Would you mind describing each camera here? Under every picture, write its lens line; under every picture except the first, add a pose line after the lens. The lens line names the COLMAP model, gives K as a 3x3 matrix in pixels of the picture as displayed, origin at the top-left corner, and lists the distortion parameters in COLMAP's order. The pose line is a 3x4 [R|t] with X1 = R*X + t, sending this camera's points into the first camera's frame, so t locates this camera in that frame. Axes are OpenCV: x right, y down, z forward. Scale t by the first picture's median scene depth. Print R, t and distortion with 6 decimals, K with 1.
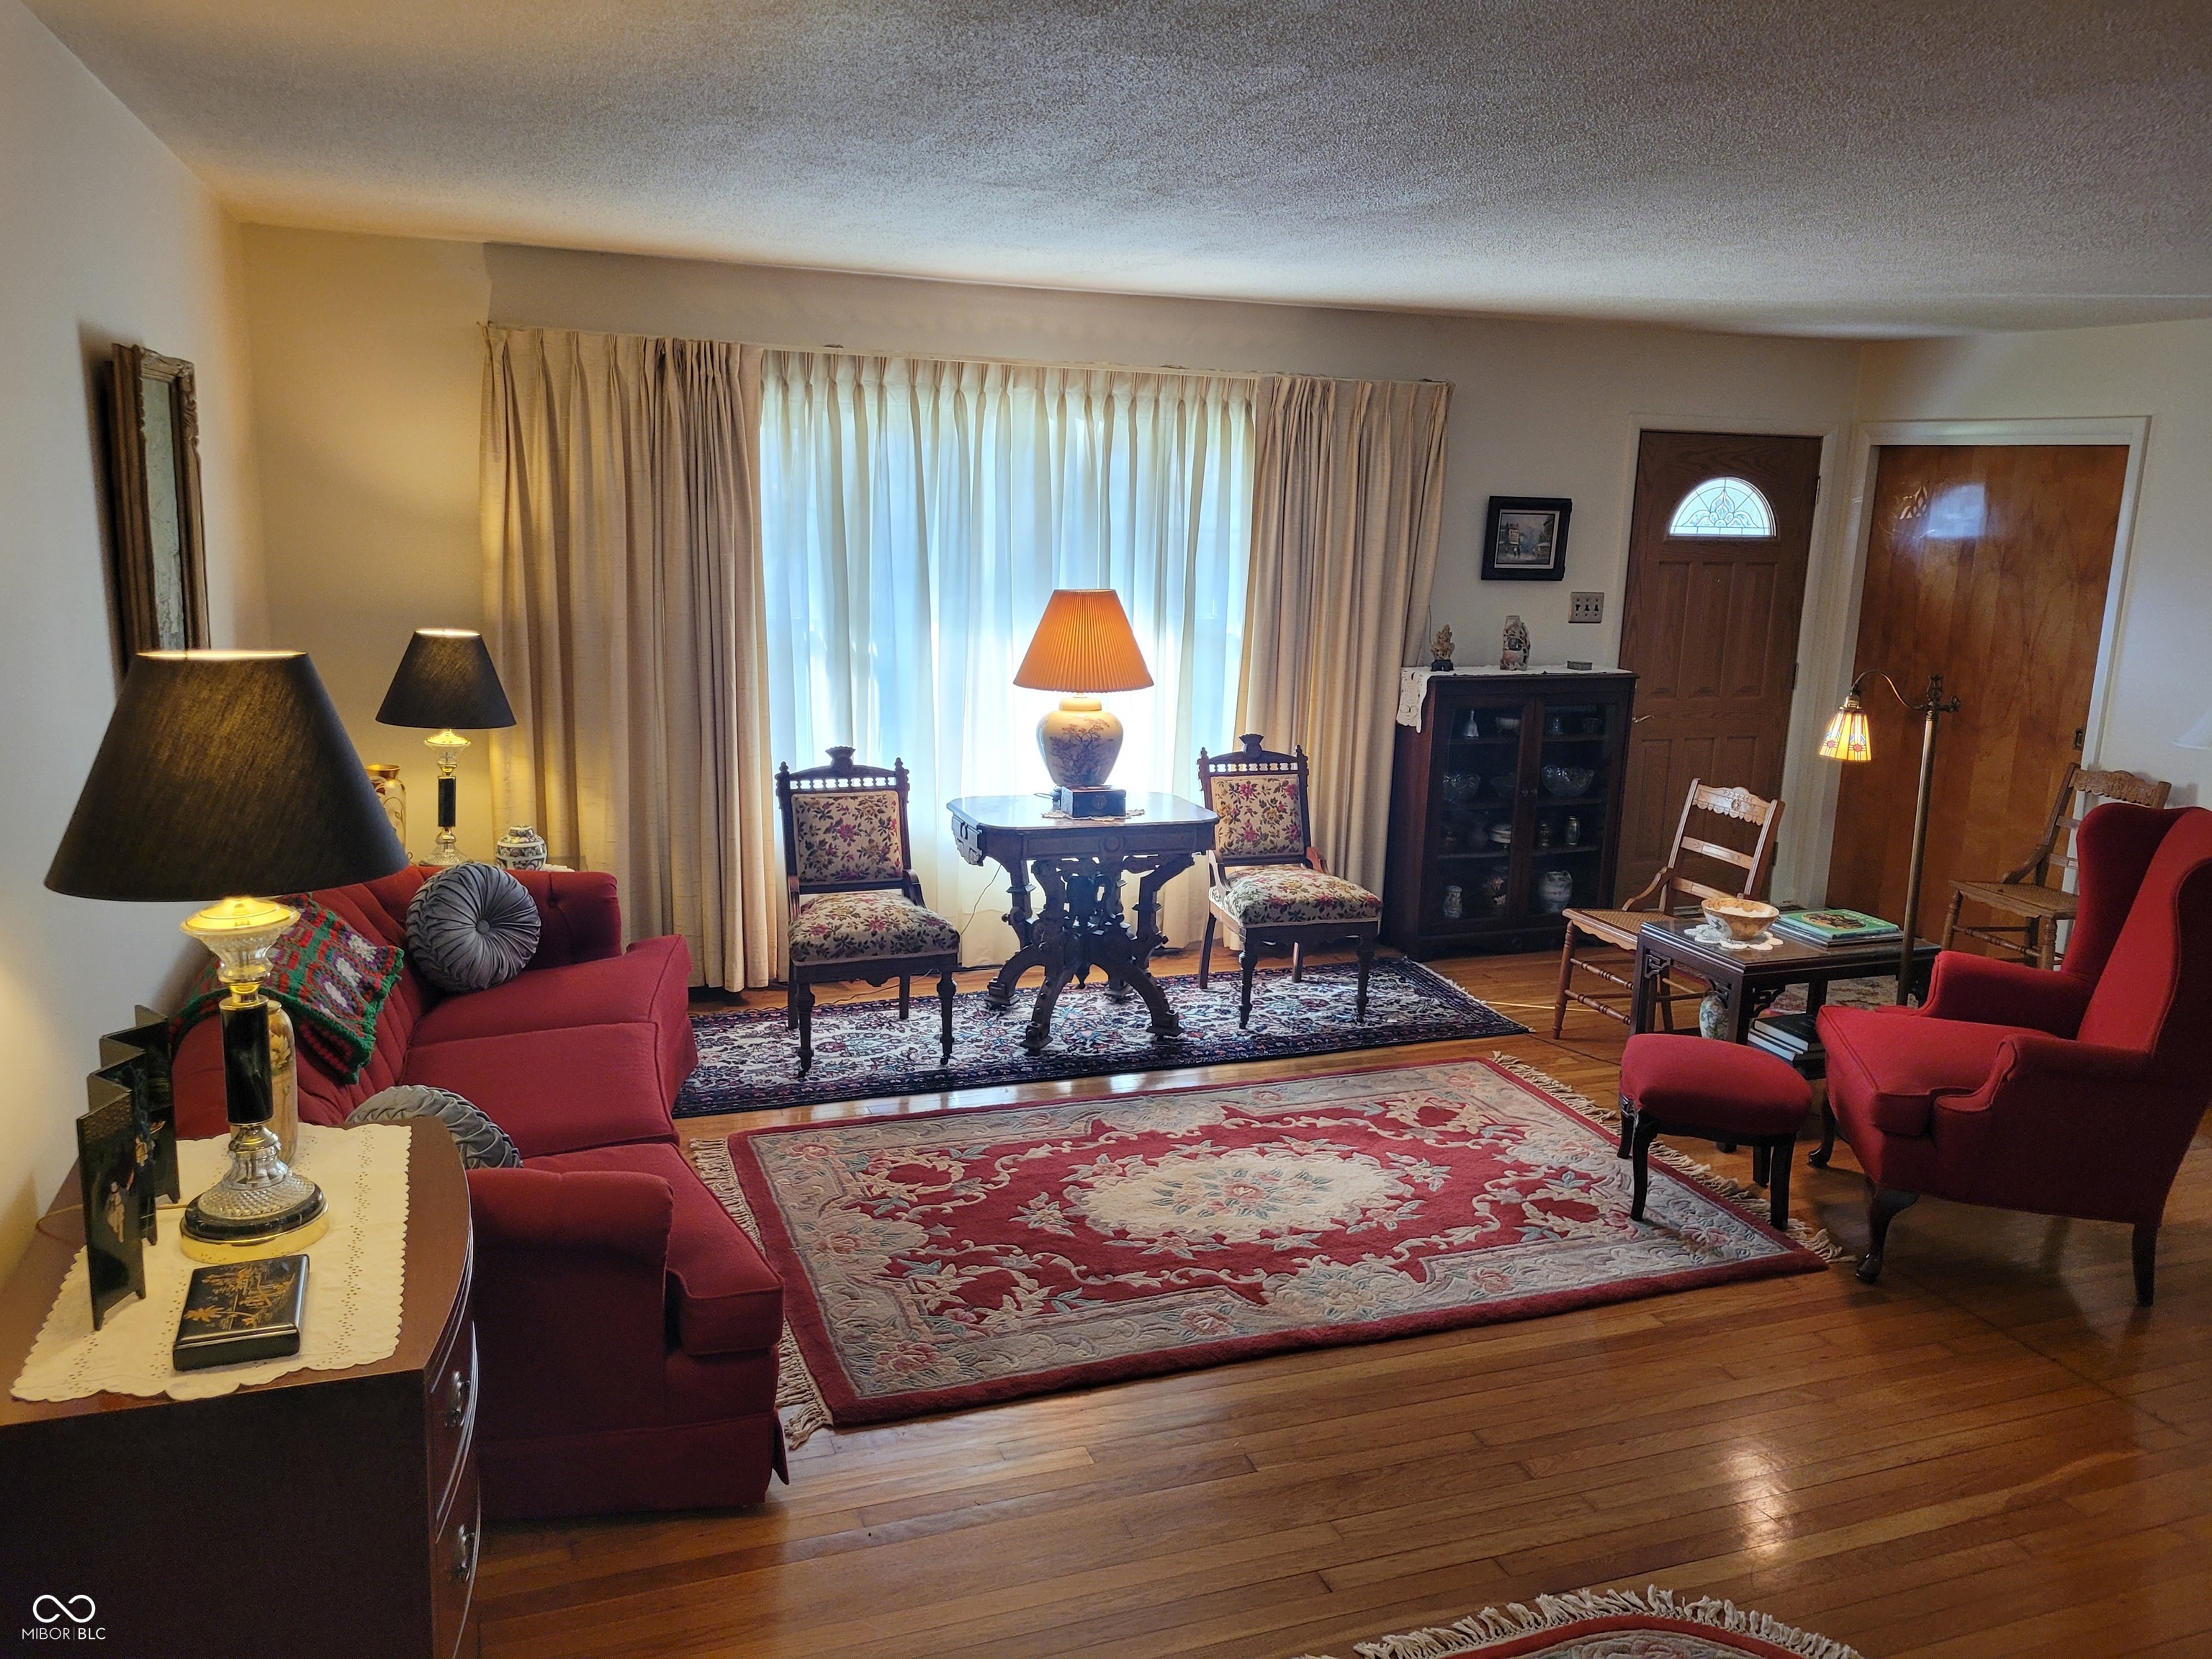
lens RADIAL K [[1659.4, 0, 1101.6], [0, 1659.4, 822.7], [0, 0, 1]] dist [0.045708, -0.042584]
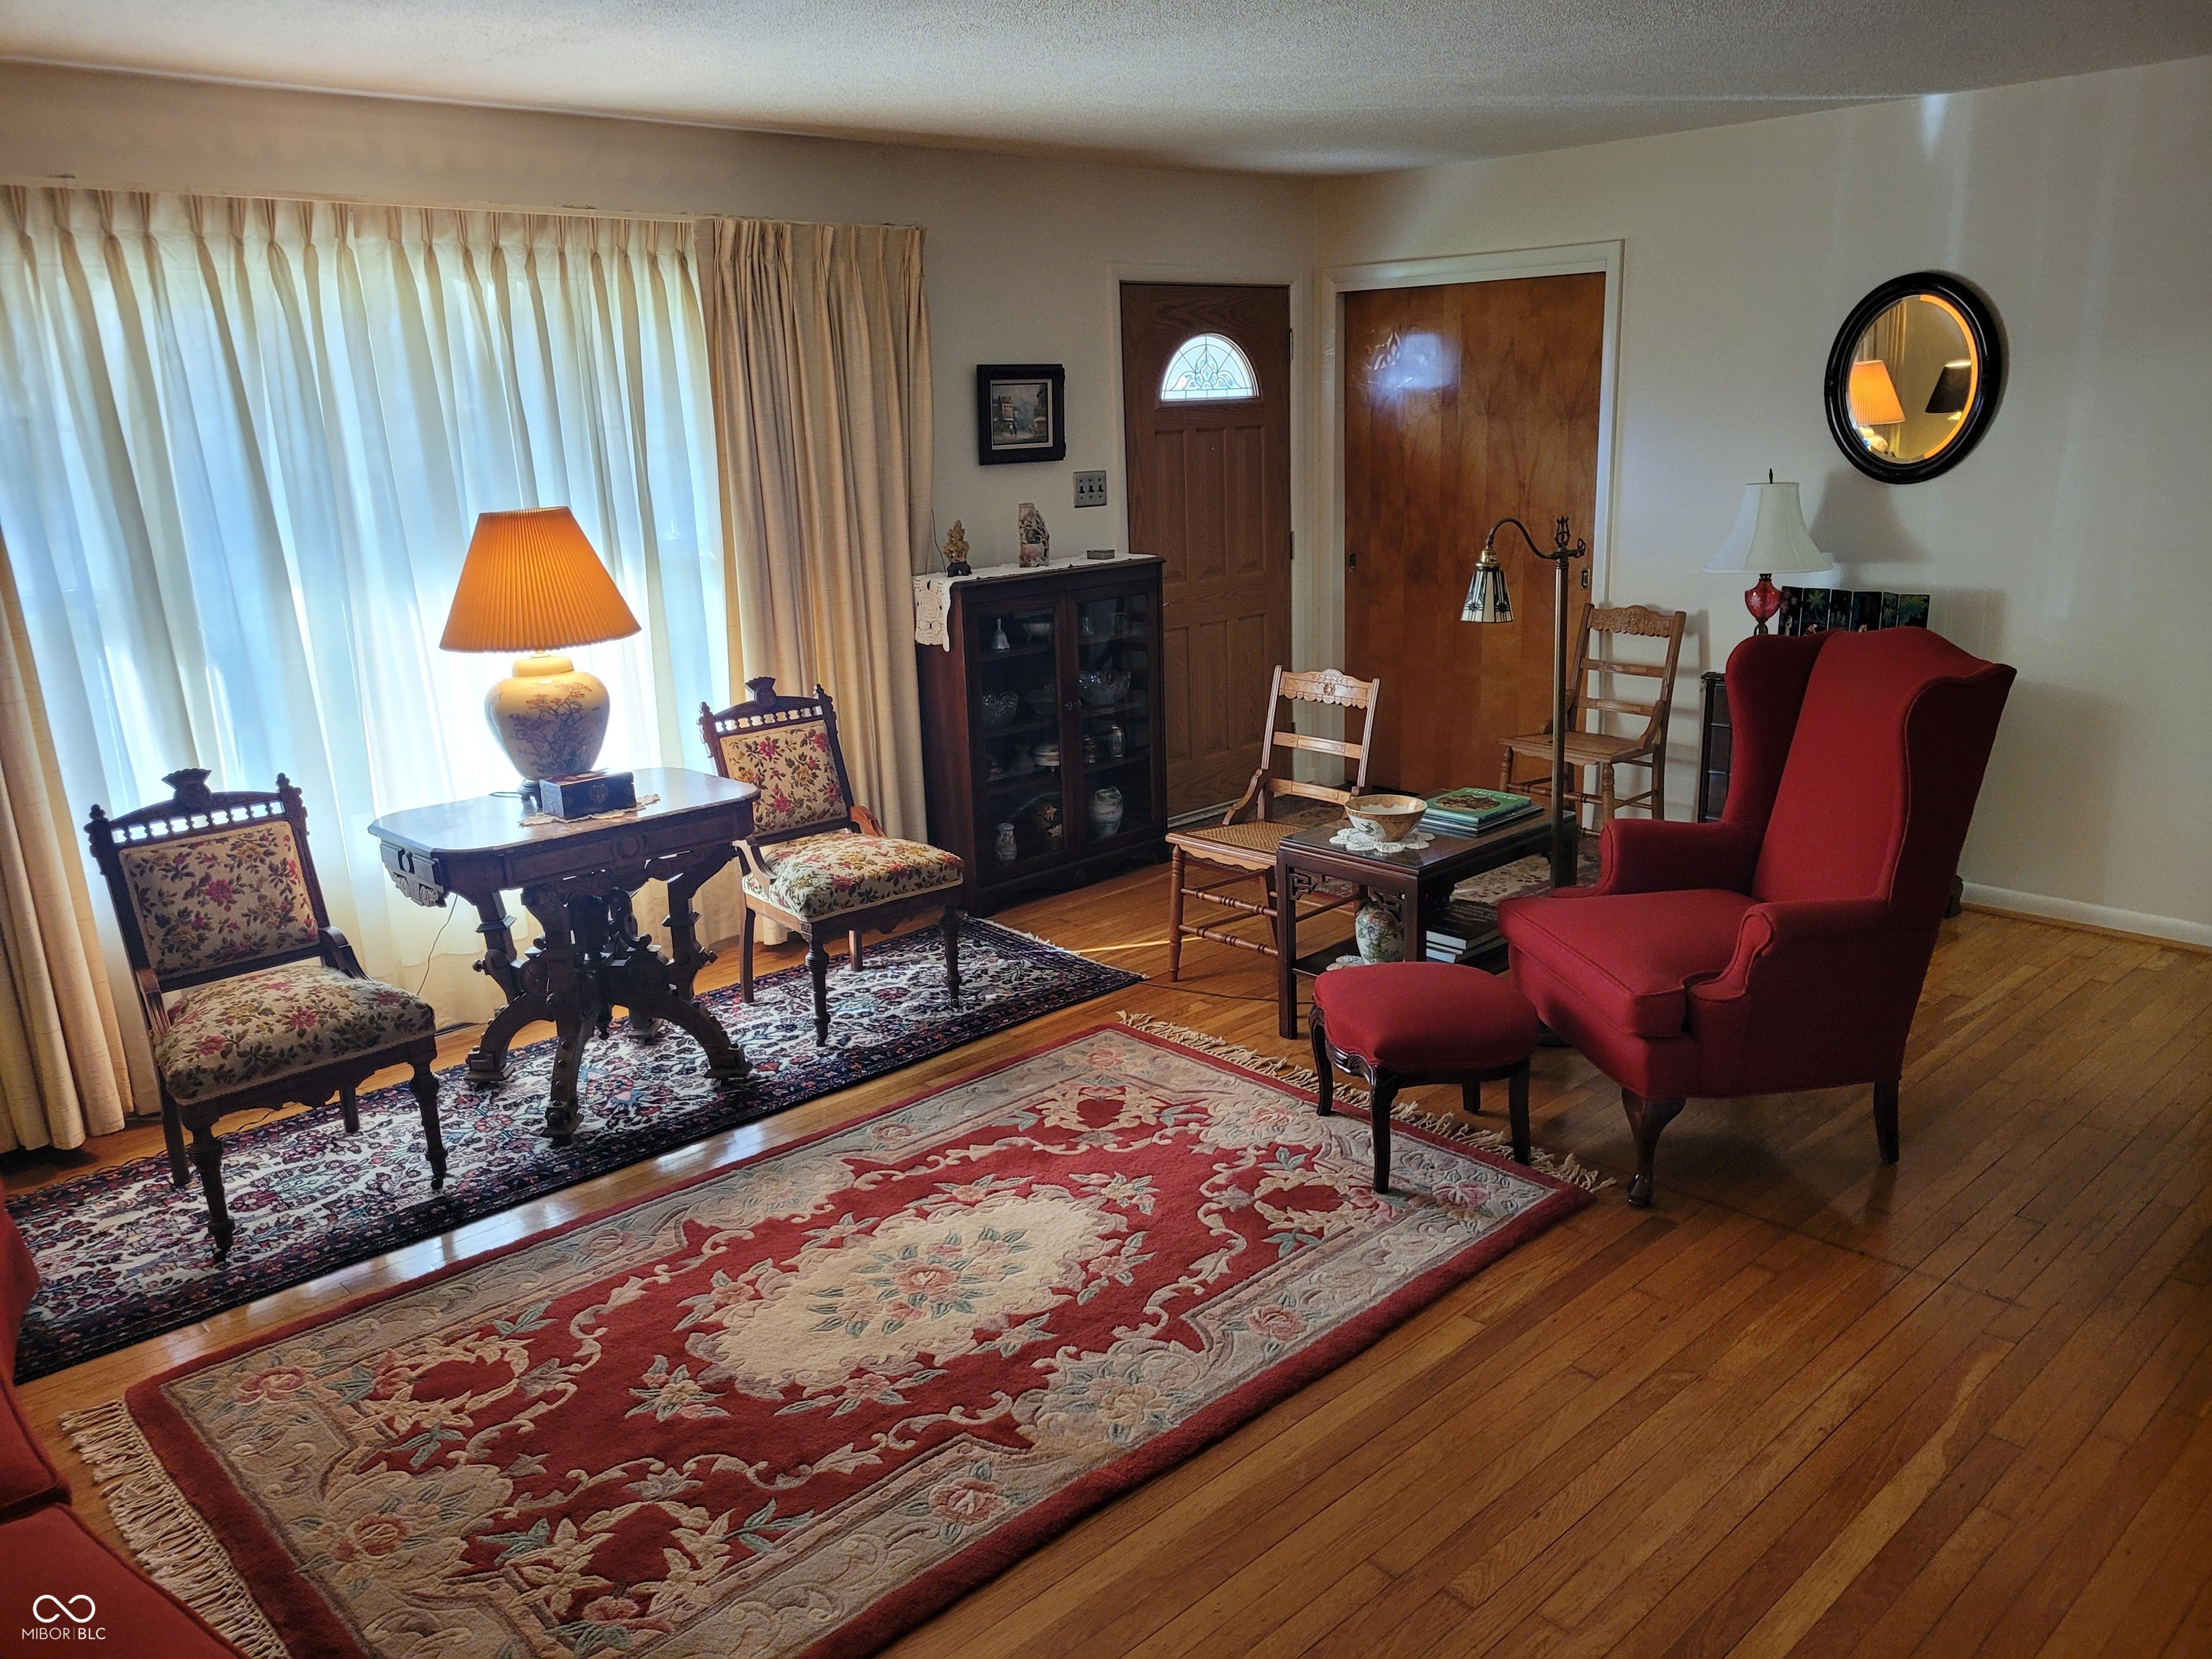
lens RADIAL K [[1659.4, 0, 1123.3], [0, 1659.4, 840.2], [0, 0, 1]] dist [0.045708, -0.042584]
pose [[0.914245, -0.161566, 0.371553, -0.064384], [0.139833, 0.986528, 0.084908, -0.021518], [-0.380266, -0.025672, 0.924521, 0.211324]]
